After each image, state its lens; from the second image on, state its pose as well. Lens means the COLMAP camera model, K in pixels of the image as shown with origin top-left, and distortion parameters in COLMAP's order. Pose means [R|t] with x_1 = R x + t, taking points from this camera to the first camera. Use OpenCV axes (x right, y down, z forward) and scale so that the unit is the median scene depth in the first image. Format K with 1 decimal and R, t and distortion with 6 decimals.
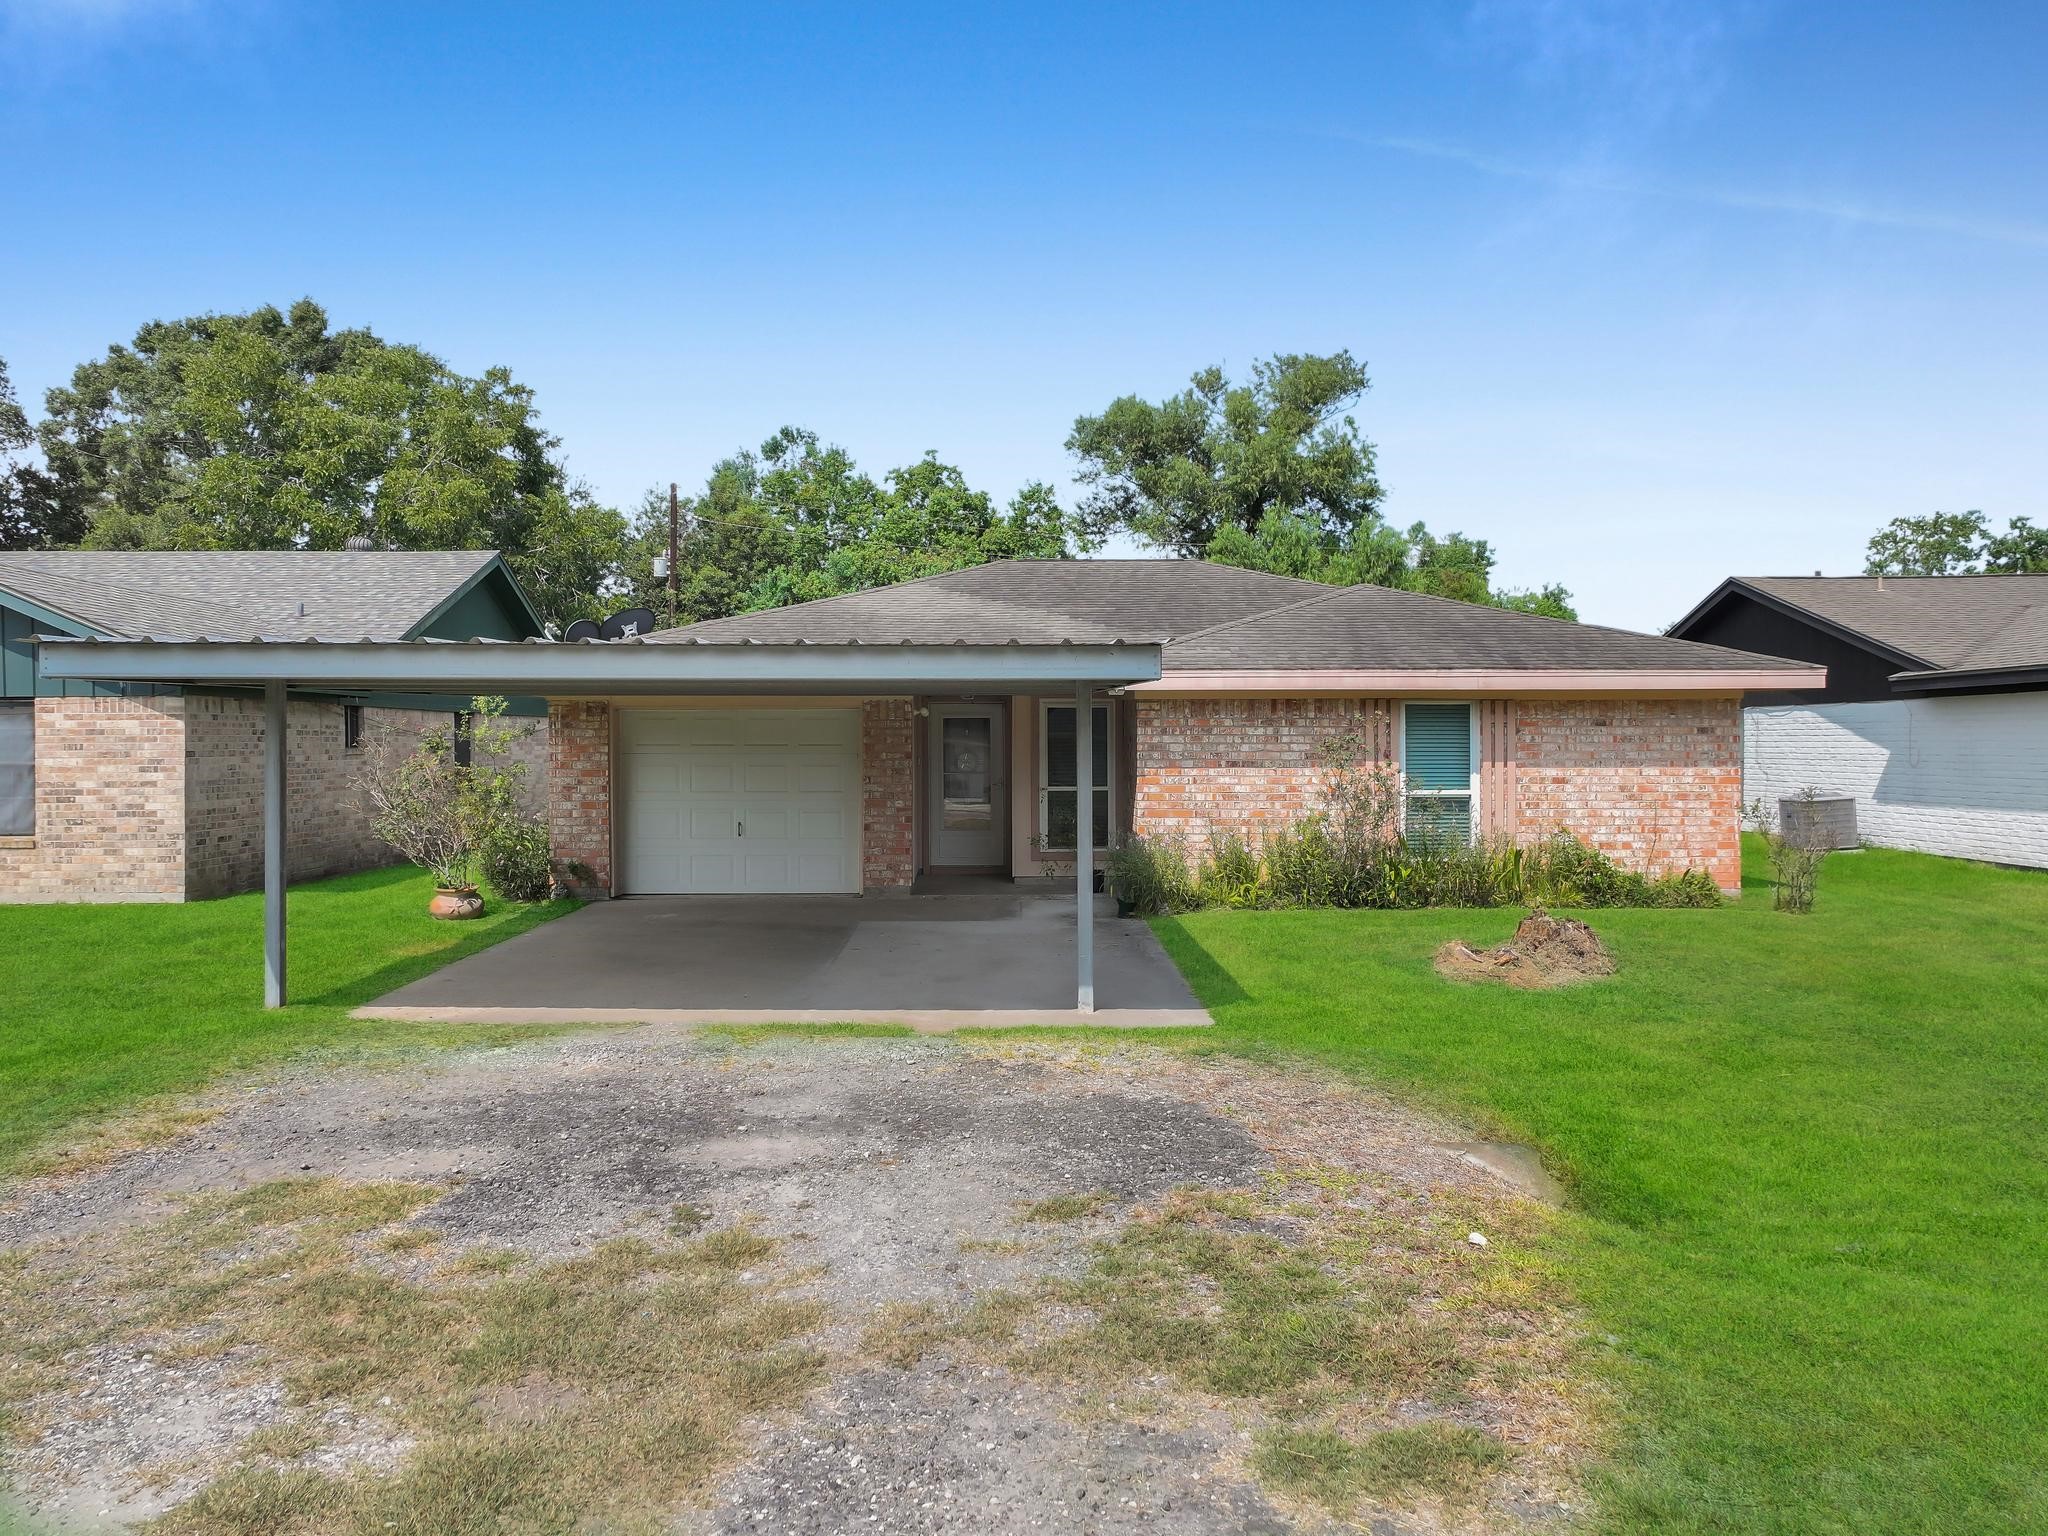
lens RADIAL K [[1425.0, 0, 1028.7], [0, 1425.0, 758.4], [0, 0, 1]] dist [0.007817, -0.002136]
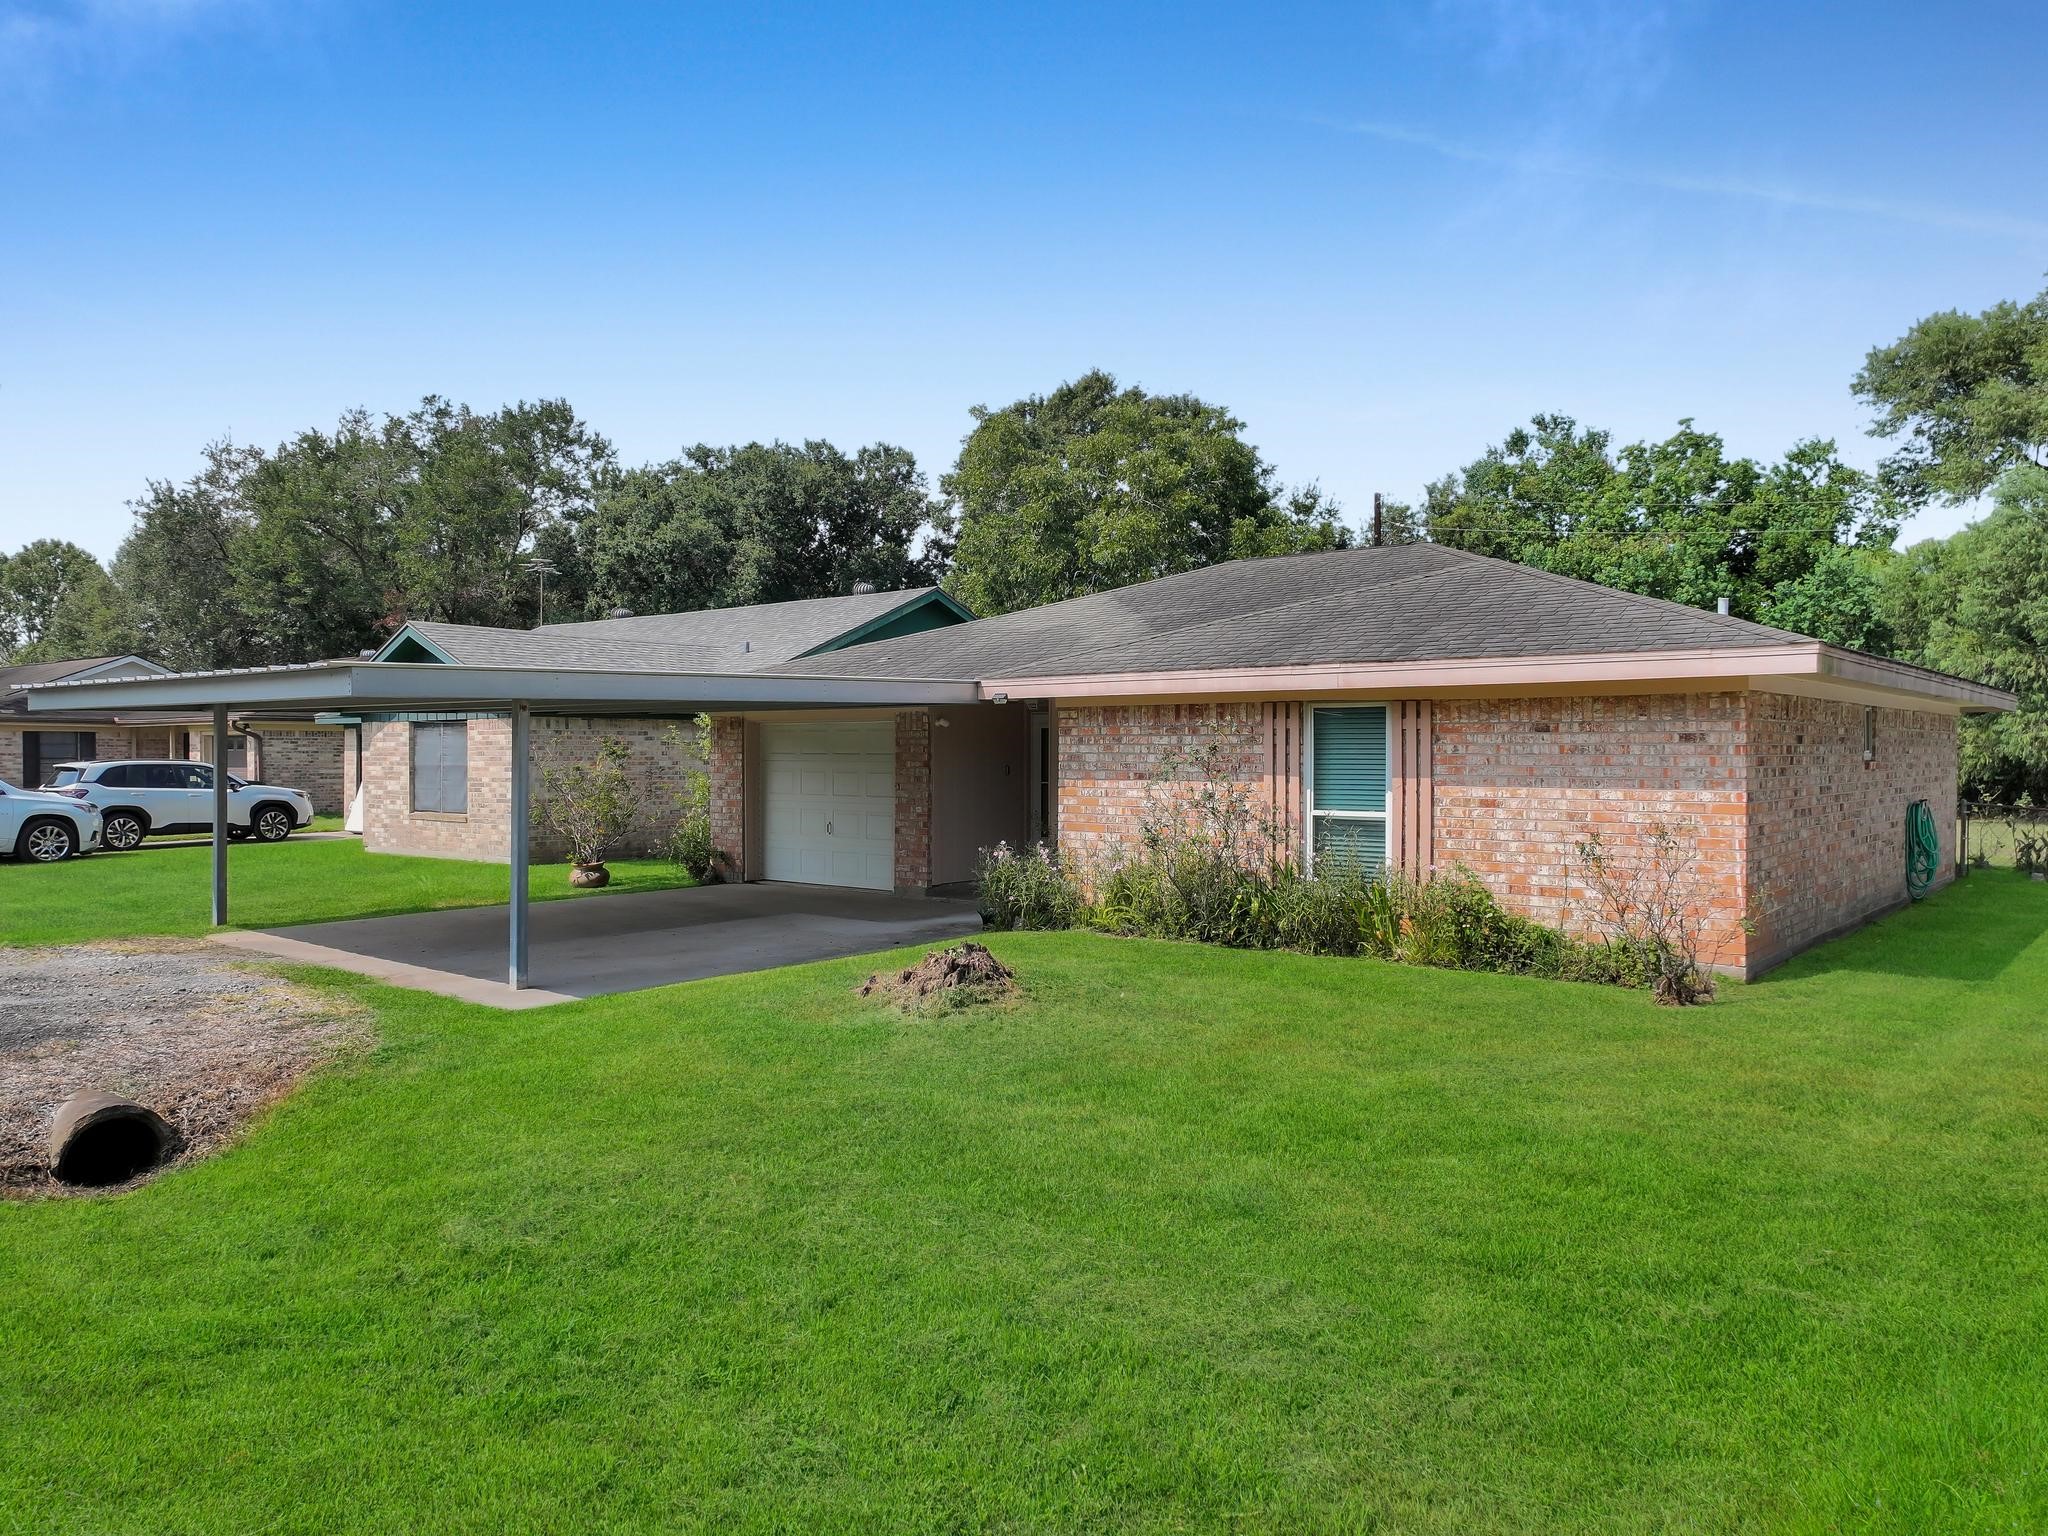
lens RADIAL K [[1425.0, 0, 1031.0], [0, 1425.0, 767.5], [0, 0, 1]] dist [0.007817, -0.002136]
pose [[0.764846, 0.009759, -0.644139, 0.678859], [-0.010067, 0.999944, 0.003196, -0.003842], [0.644134, 0.004040, 0.764902, 0.251387]]
